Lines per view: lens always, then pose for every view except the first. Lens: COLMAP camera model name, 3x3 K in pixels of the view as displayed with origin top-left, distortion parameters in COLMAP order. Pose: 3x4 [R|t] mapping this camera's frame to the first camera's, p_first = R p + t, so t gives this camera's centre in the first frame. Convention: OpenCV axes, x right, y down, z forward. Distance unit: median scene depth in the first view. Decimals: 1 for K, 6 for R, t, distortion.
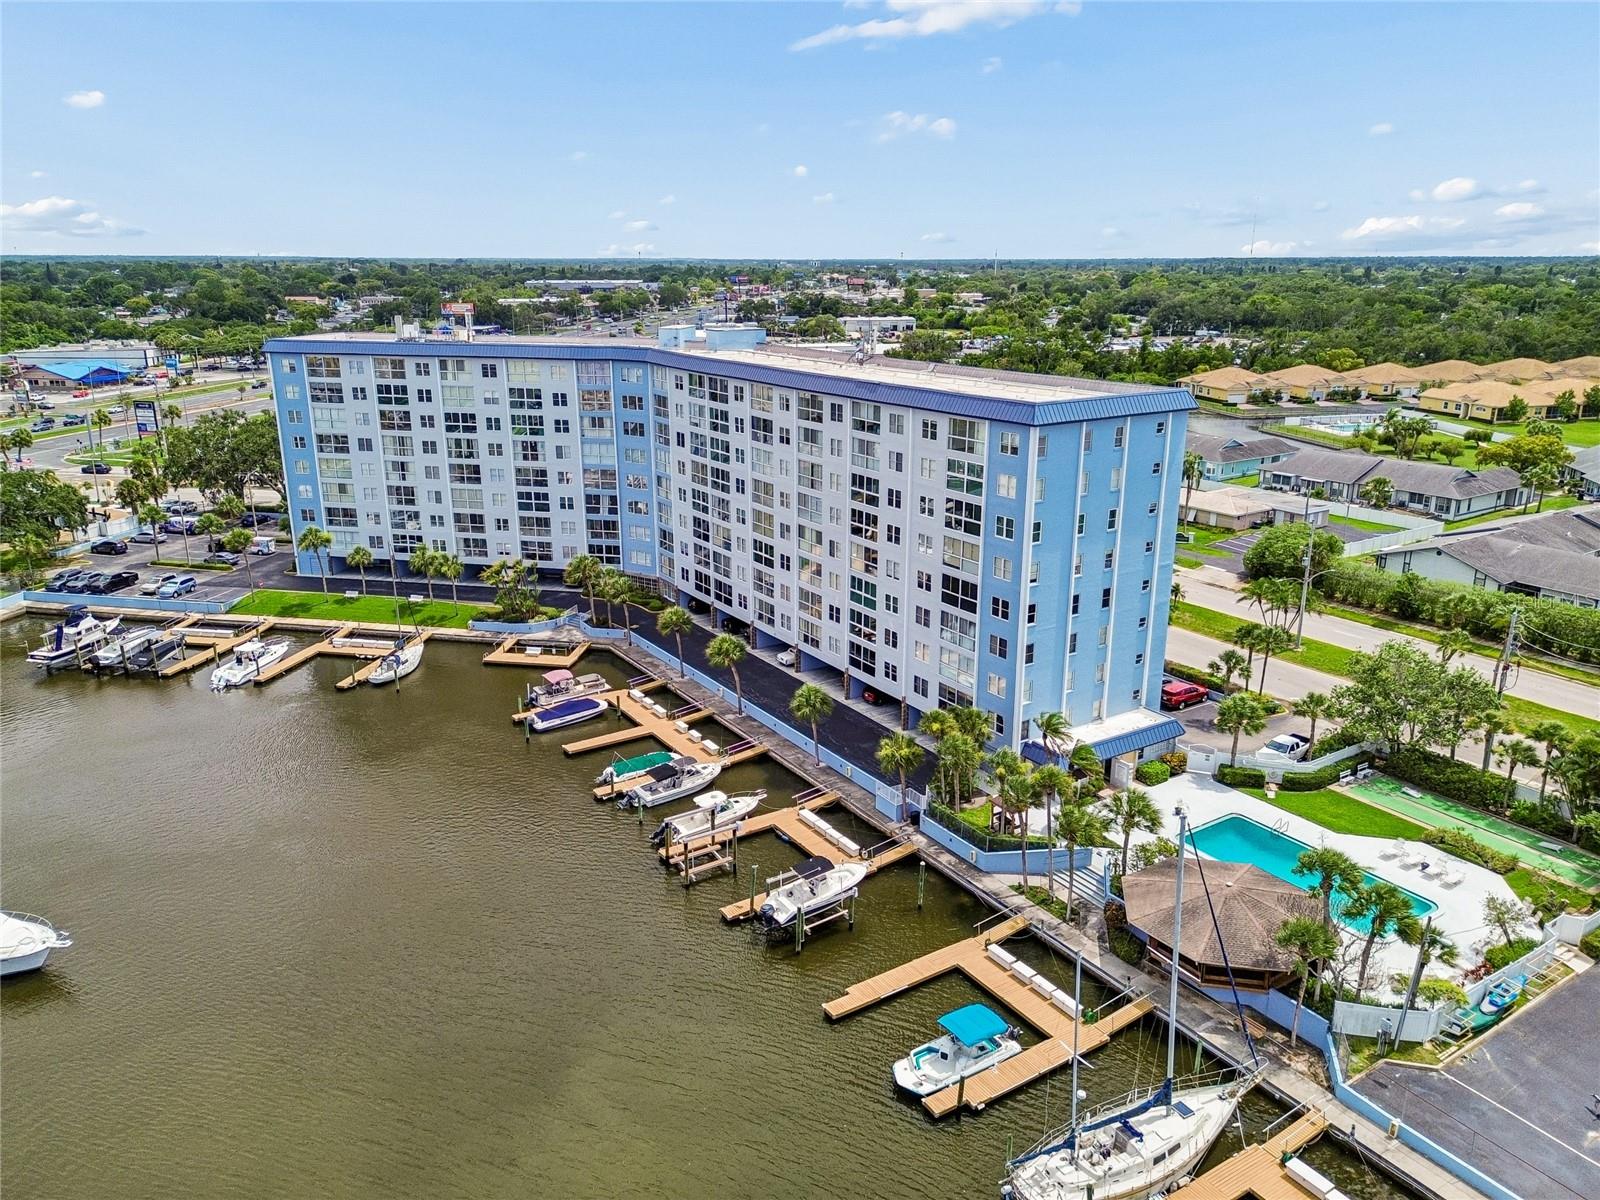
lens RADIAL K [[1134.0, 0, 800.0], [0, 1134.0, 600.0], [0, 0, 1]] dist [-0.002959, -0.004206]
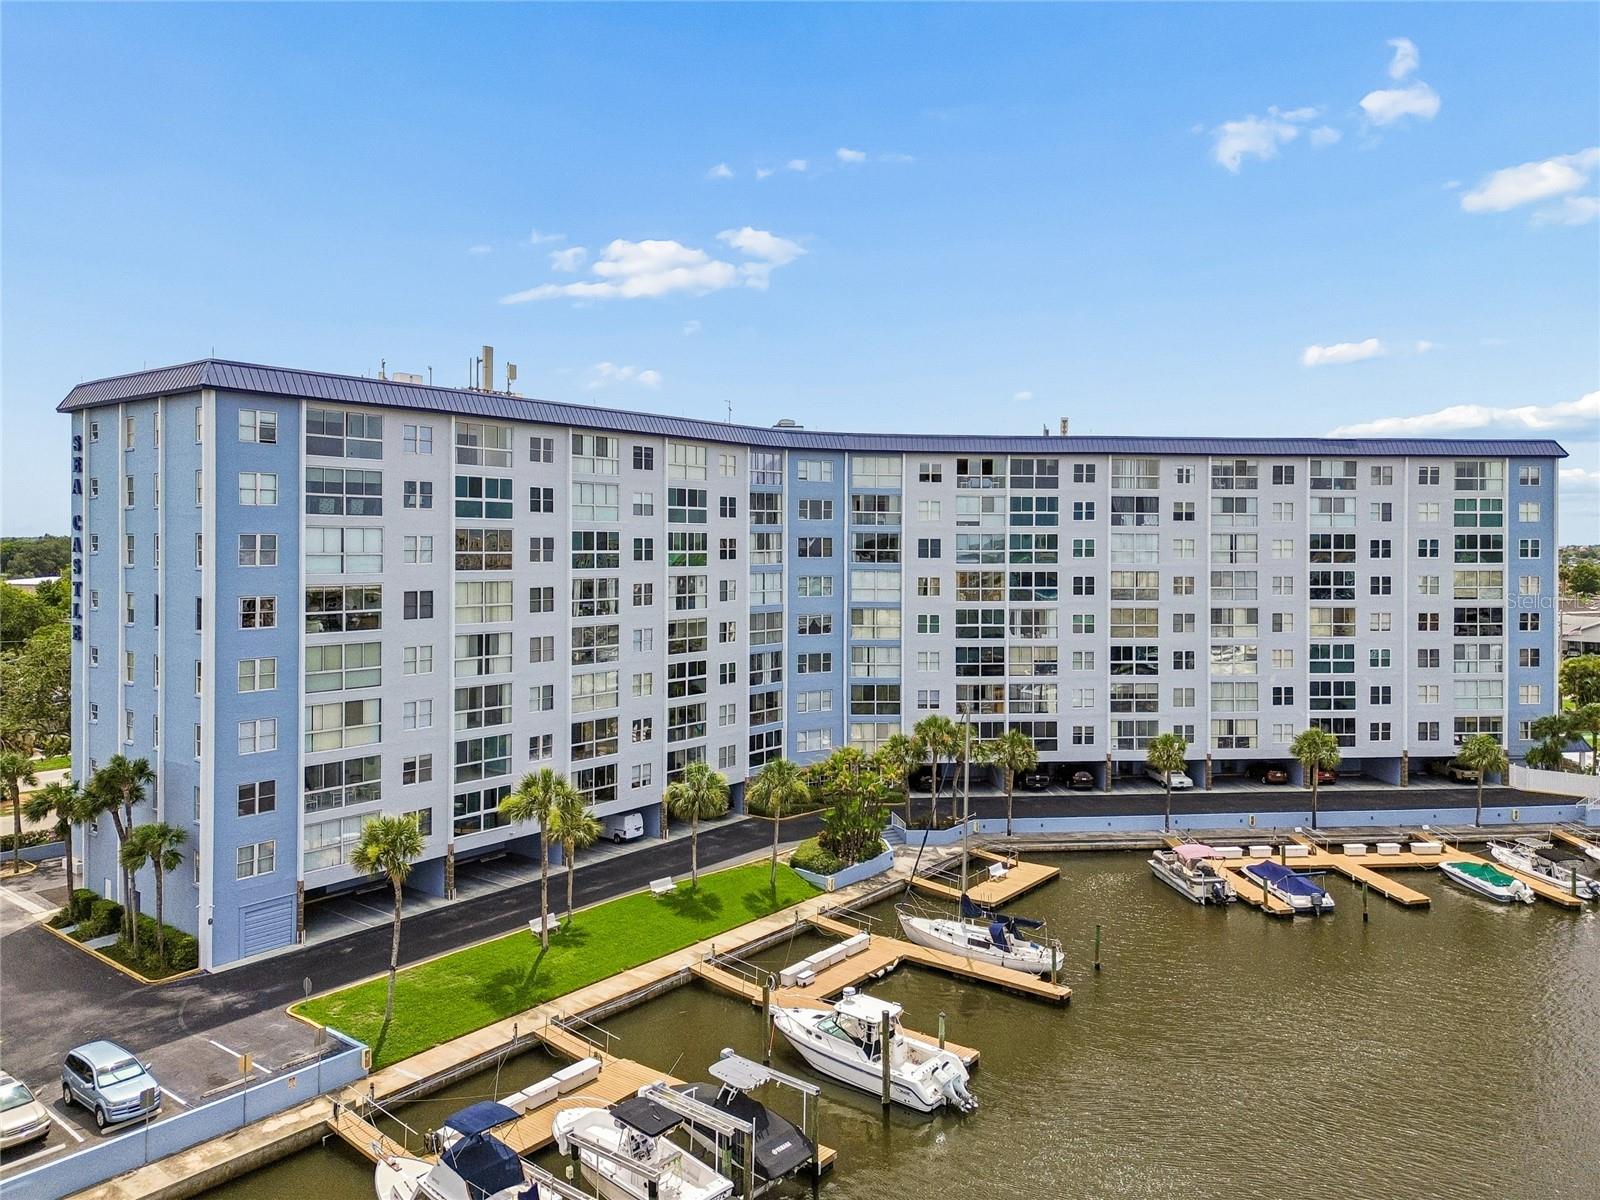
lens RADIAL K [[1079.0, 0, 799.3], [0, 1079.0, 520.6], [0, 0, 1]] dist [0.000070, -0.002126]
pose [[0.499426, 0.008338, 0.866316, -0.707945], [0.247895, 0.956770, -0.152118, -0.067246], [-0.830133, 0.290727, 0.475769, 0.675747]]
